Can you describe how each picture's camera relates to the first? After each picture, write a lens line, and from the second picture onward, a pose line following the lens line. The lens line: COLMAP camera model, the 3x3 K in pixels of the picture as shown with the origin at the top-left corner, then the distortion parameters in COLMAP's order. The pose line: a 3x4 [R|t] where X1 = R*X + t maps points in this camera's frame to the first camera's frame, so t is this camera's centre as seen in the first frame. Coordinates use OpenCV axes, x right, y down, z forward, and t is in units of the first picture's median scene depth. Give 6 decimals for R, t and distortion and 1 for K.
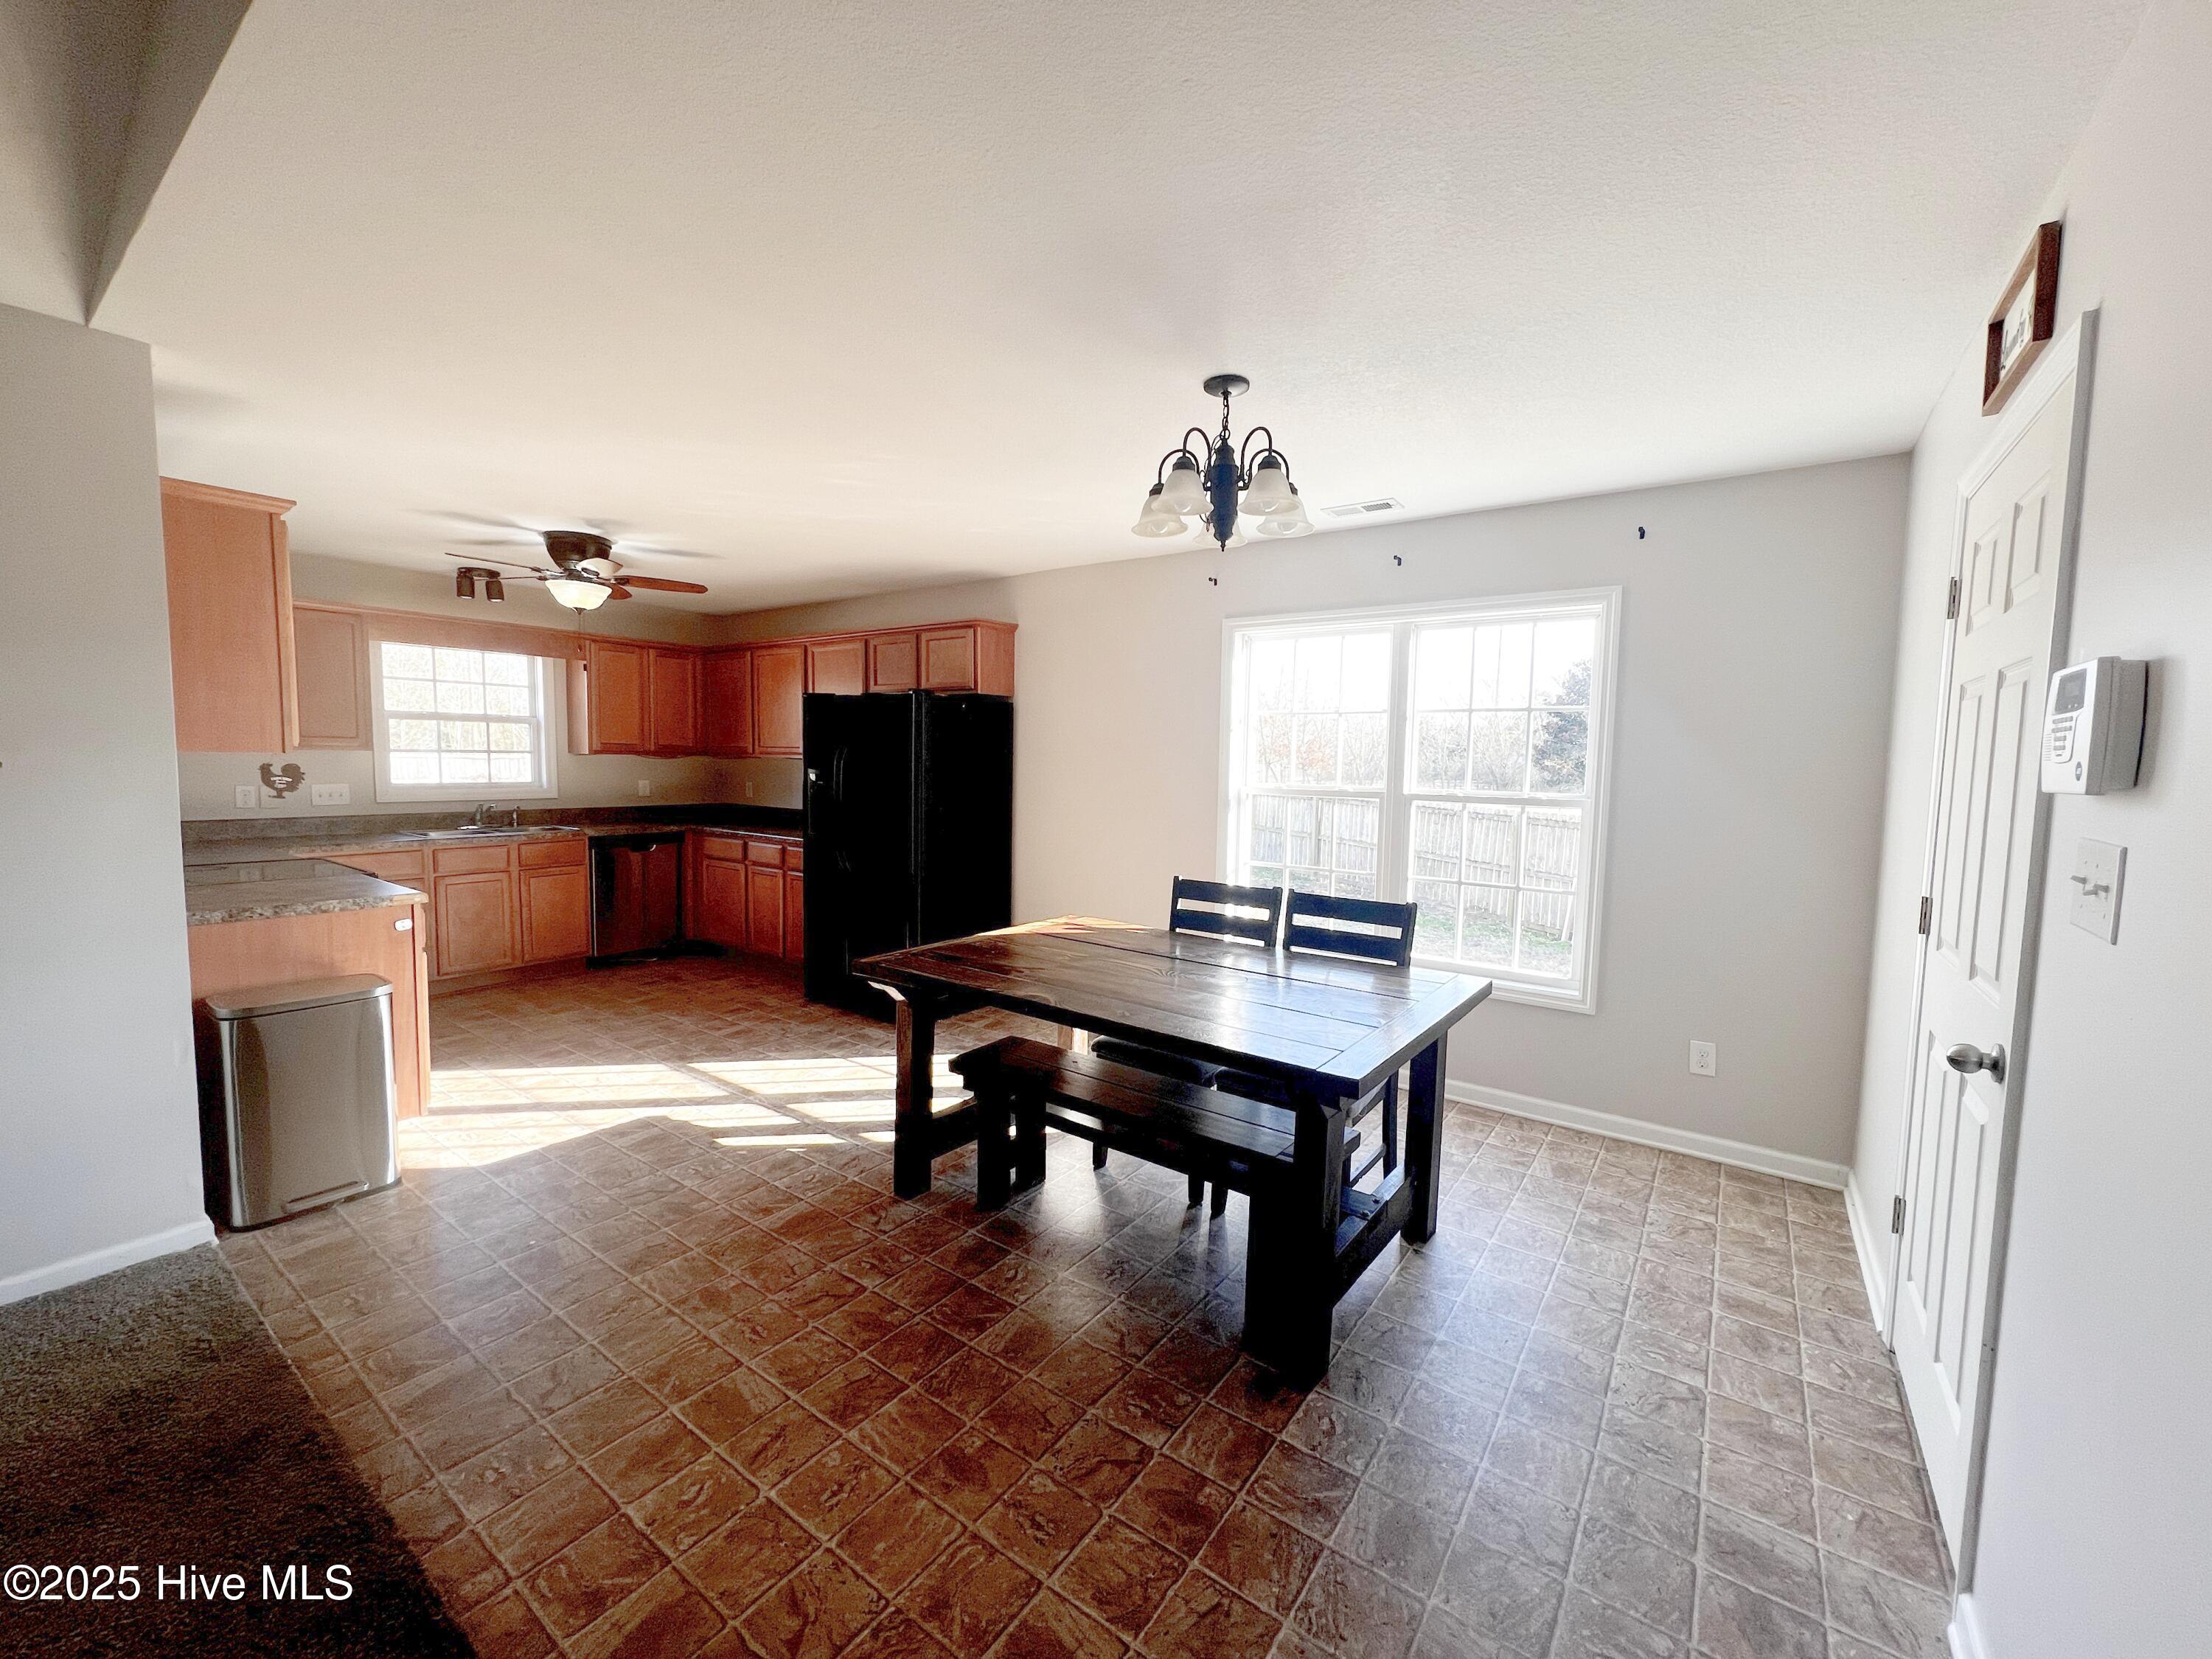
lens RADIAL K [[880.6, 0, 1107.1], [0, 880.6, 827.0], [0, 0, 1]] dist [0.000033, 0.000134]
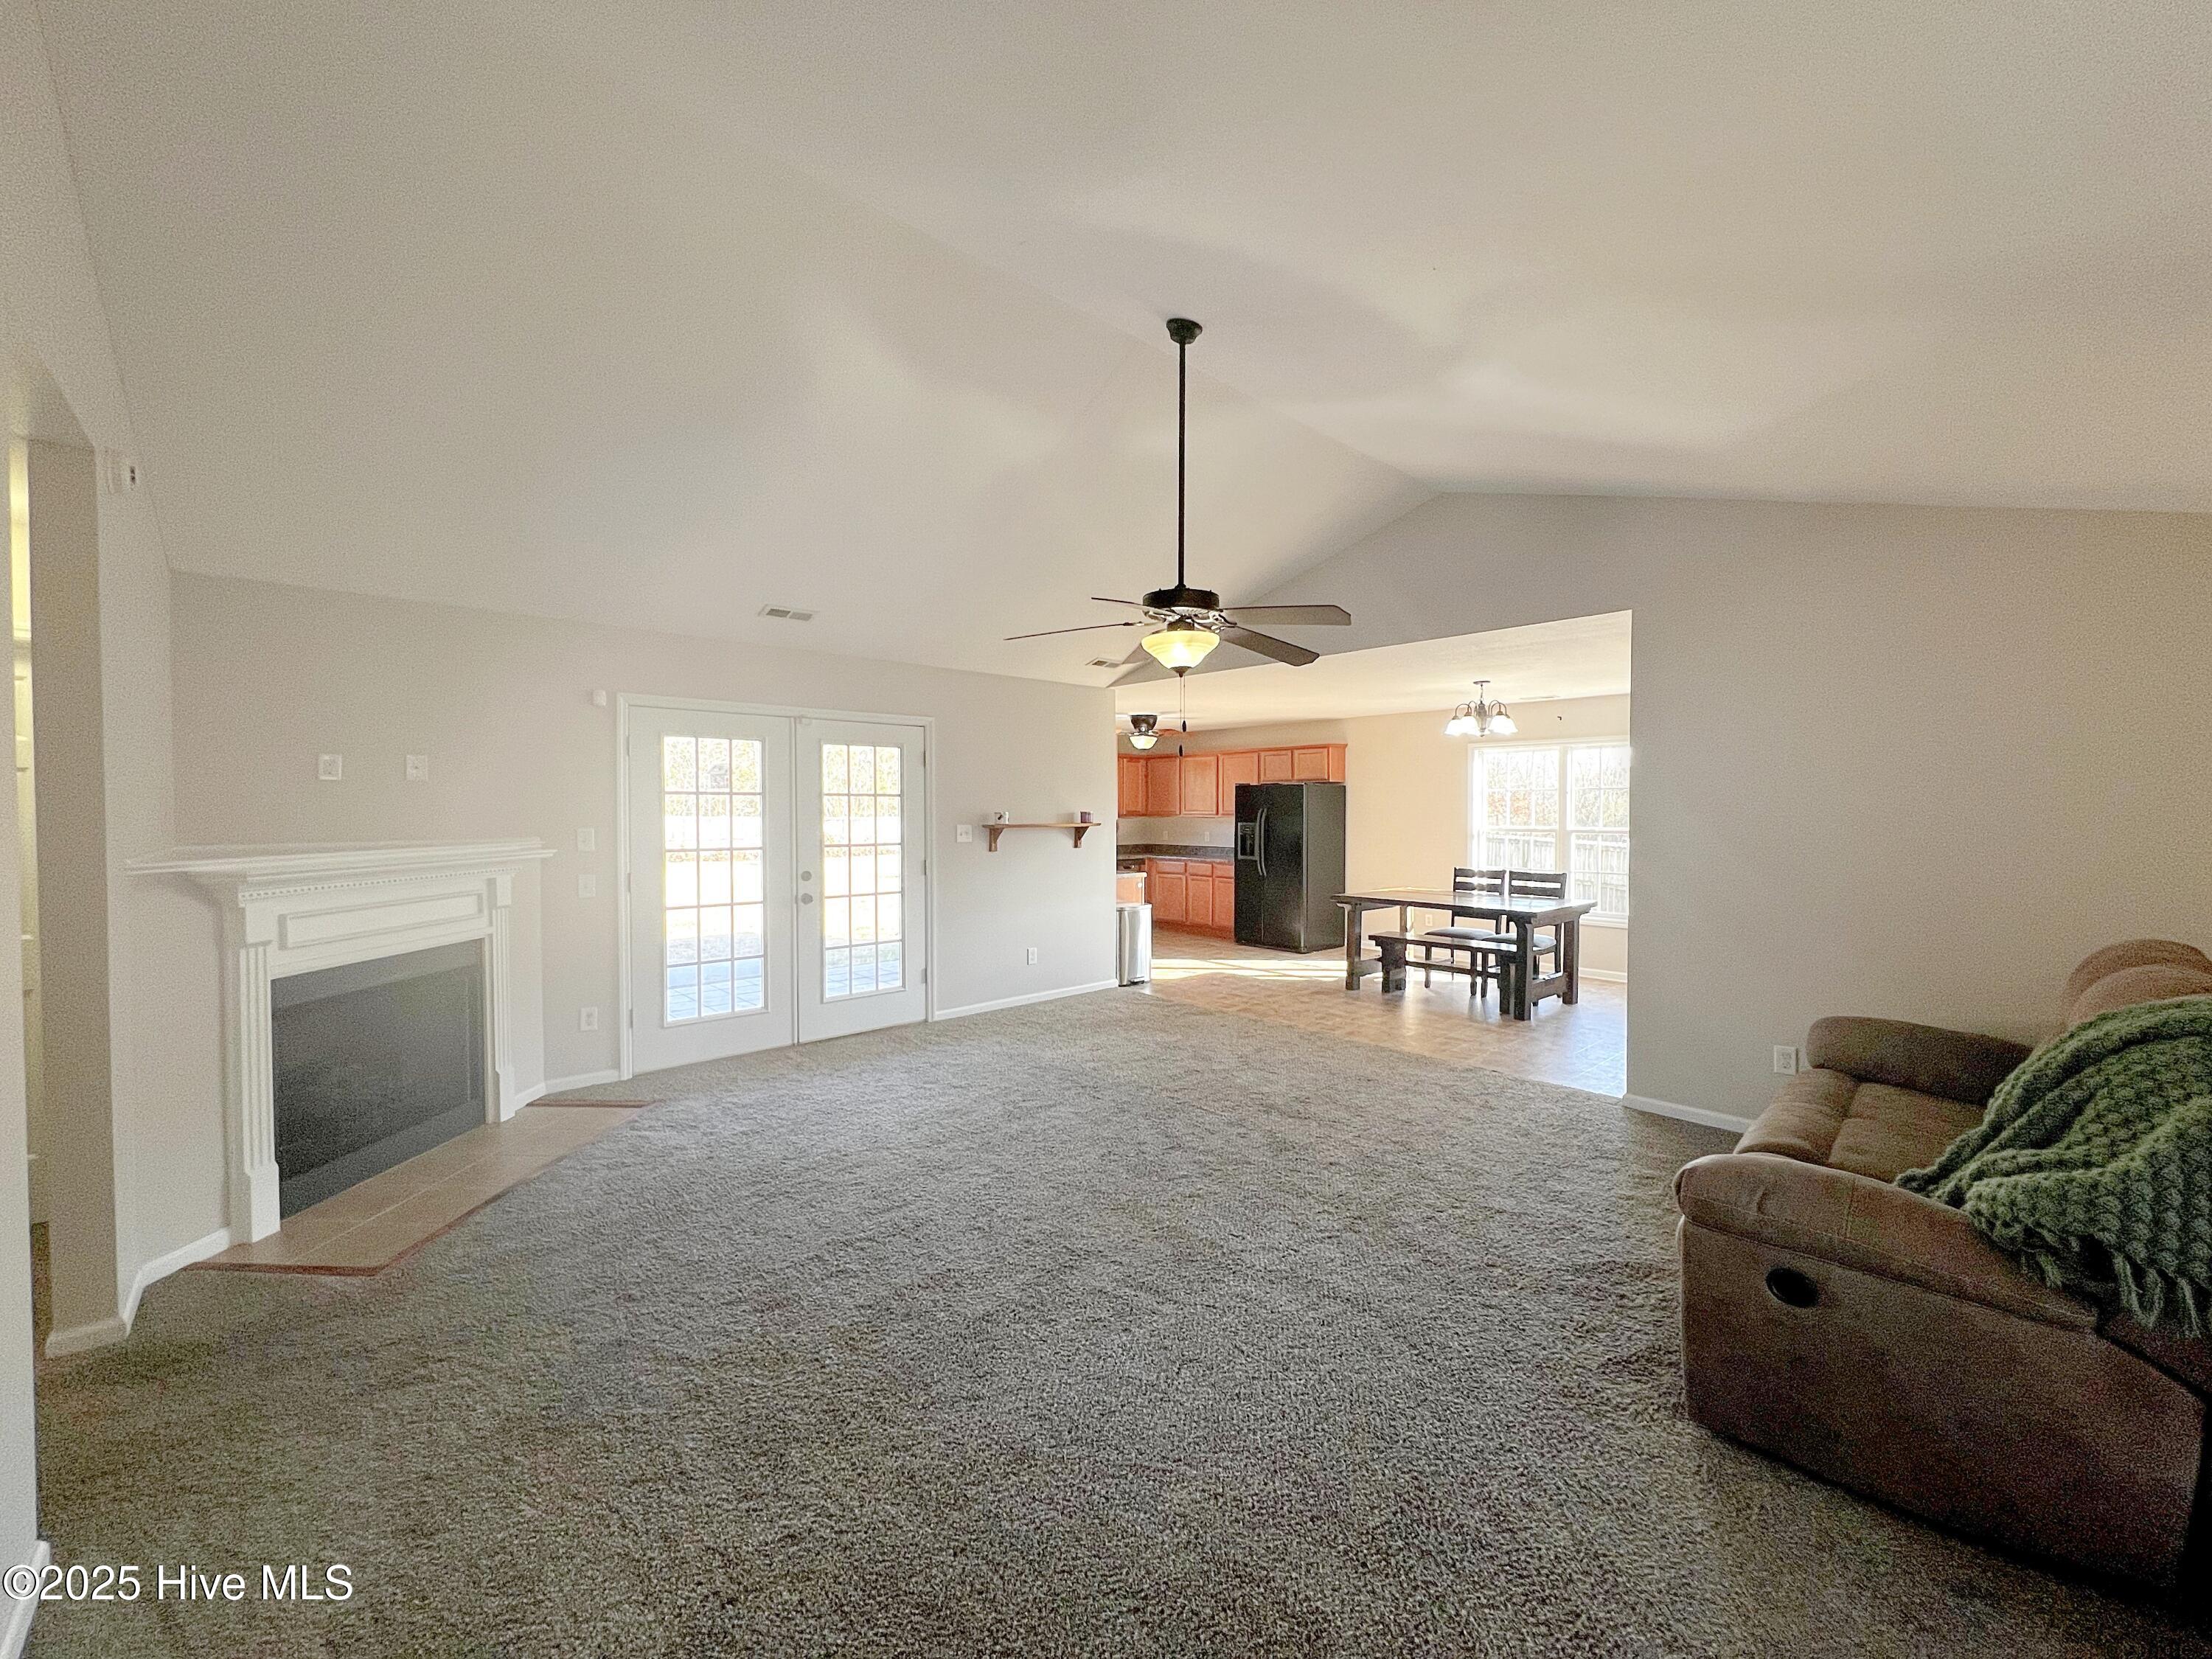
lens RADIAL K [[880.6, 0, 1115.5], [0, 880.6, 831.0], [0, 0, 1]] dist [0.000033, 0.000134]
pose [[0.981610, -0.014706, -0.190331, -0.341057], [0.003823, 0.998343, -0.057419, 0.089812], [0.190860, 0.055635, 0.980039, -1.364400]]
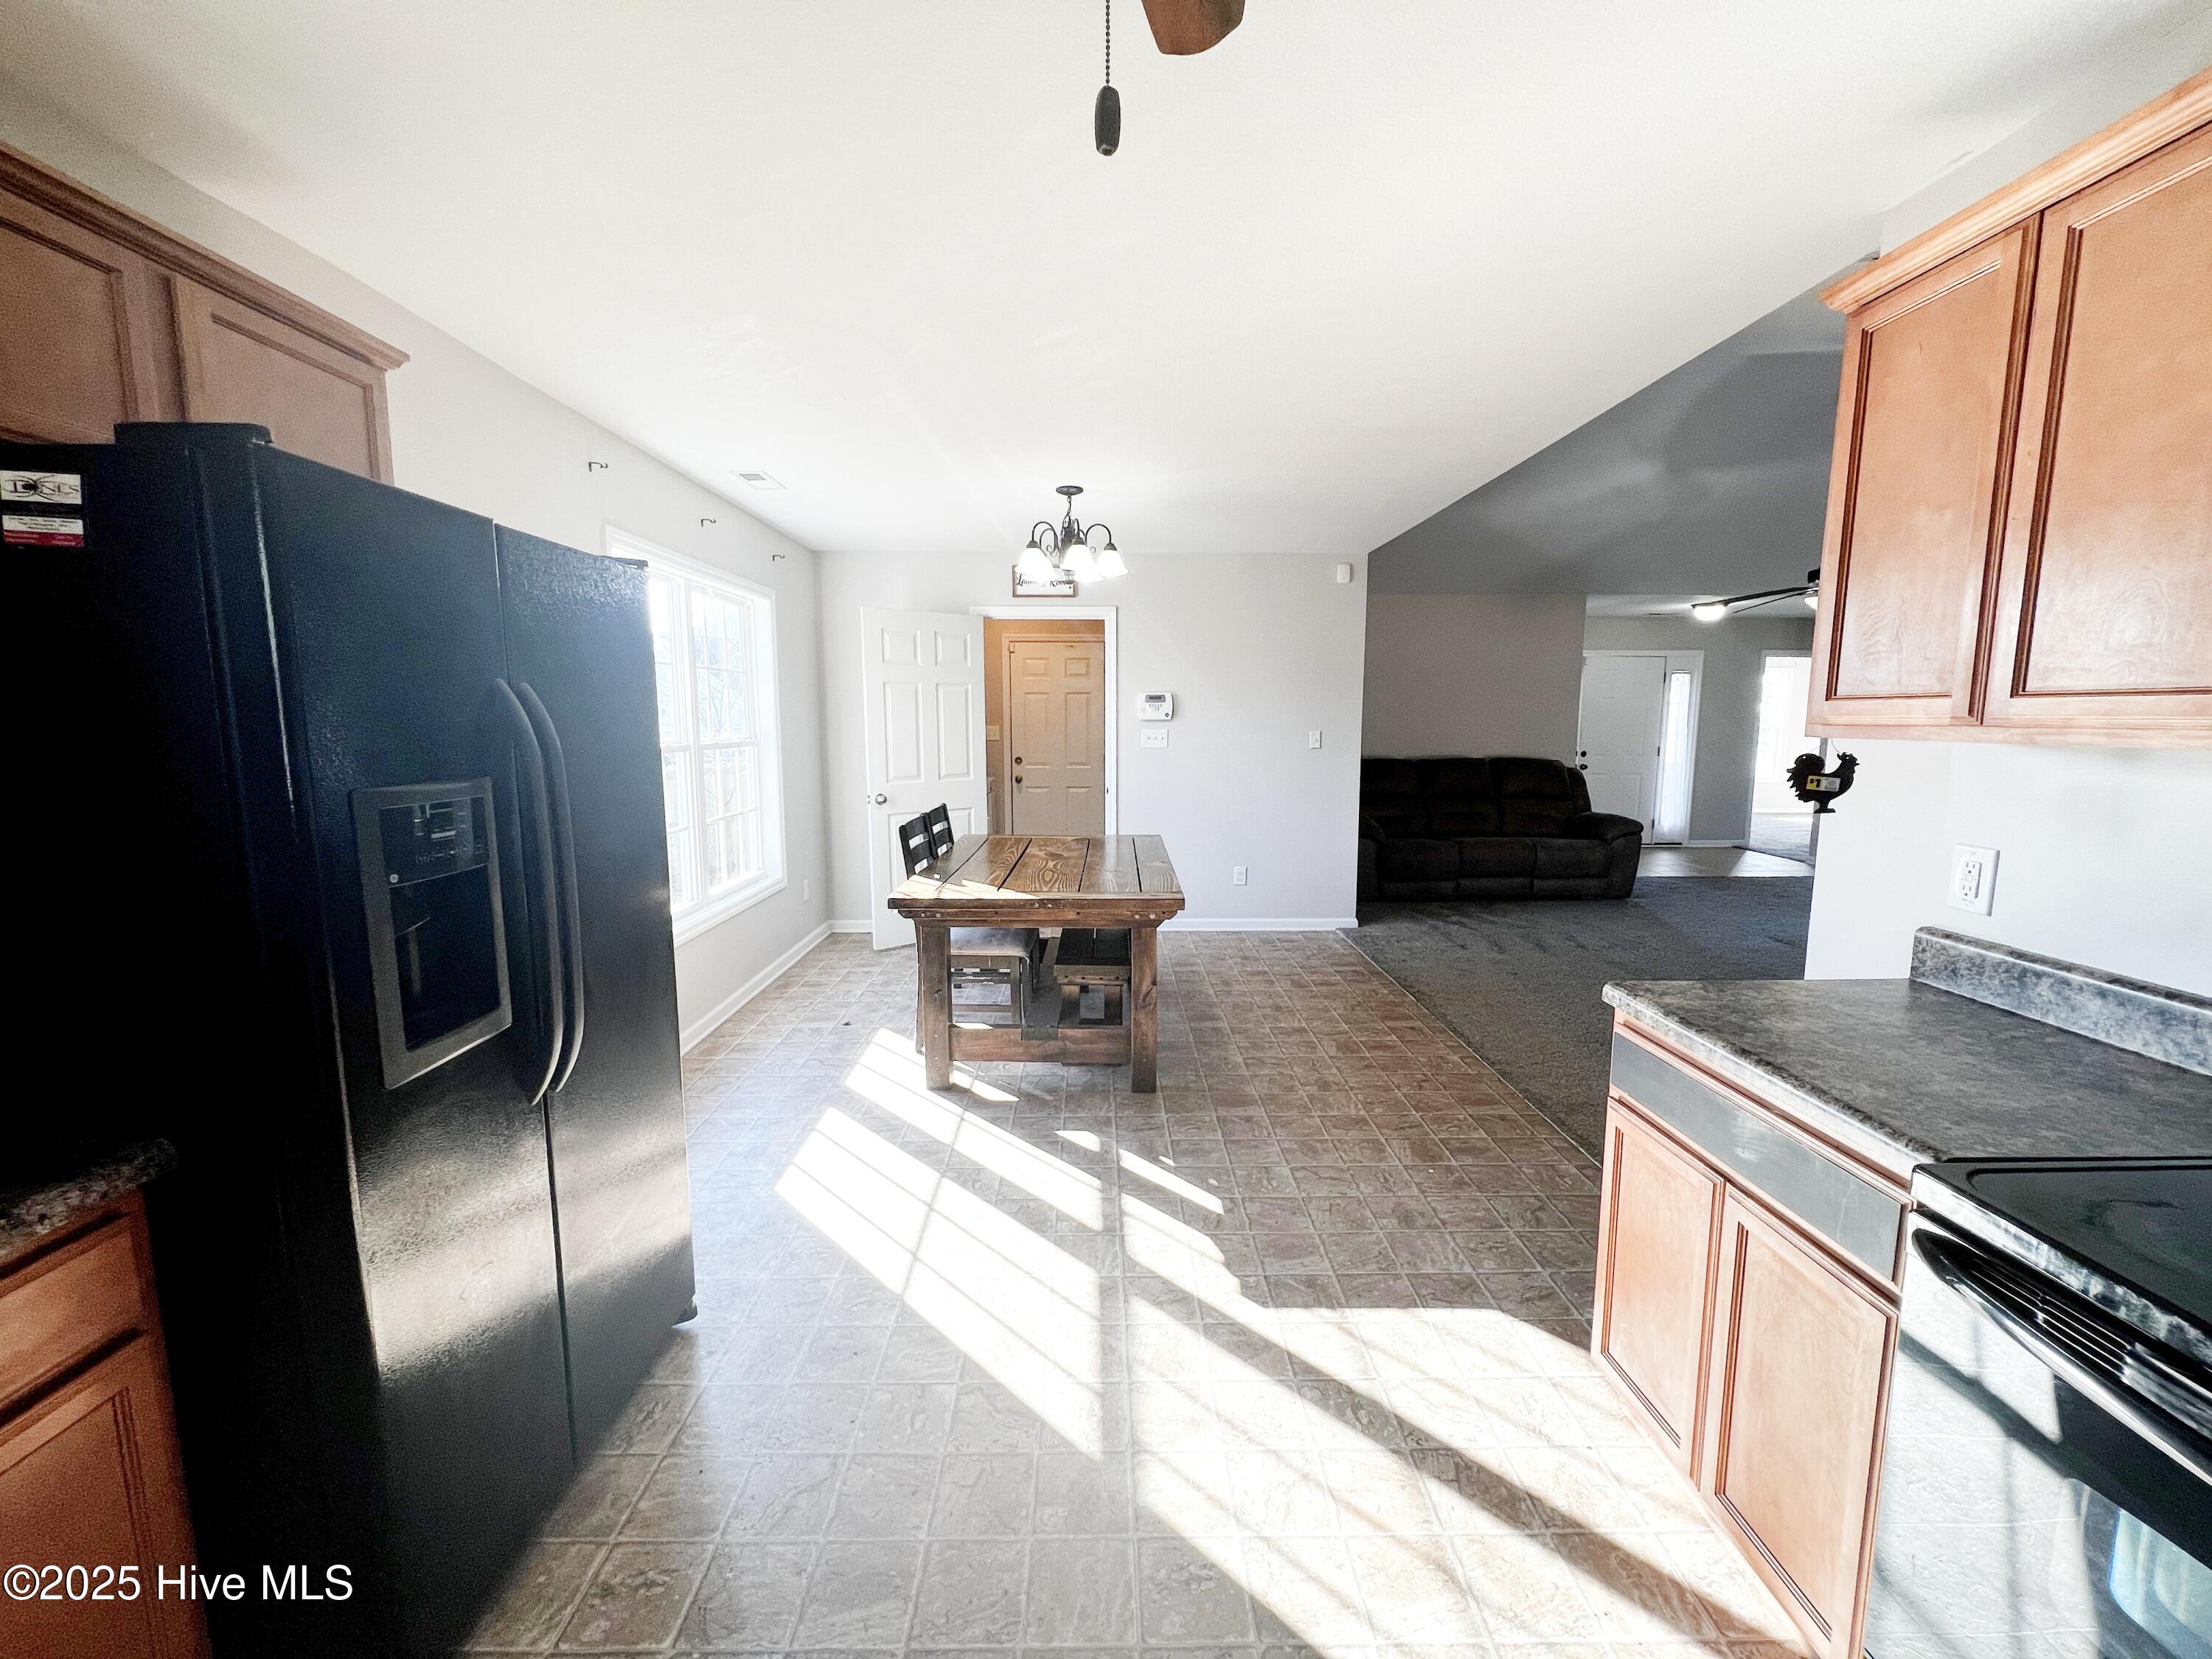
lens RADIAL K [[880.6, 0, 1100.6], [0, 880.6, 828.6], [0, 0, 1]] dist [0.000033, 0.000134]
pose [[-0.589901, -0.120654, 0.798411, -0.930412], [0.051497, 0.981139, 0.186316, -0.128107], [-0.805832, 0.151023, -0.572562, 1.429835]]
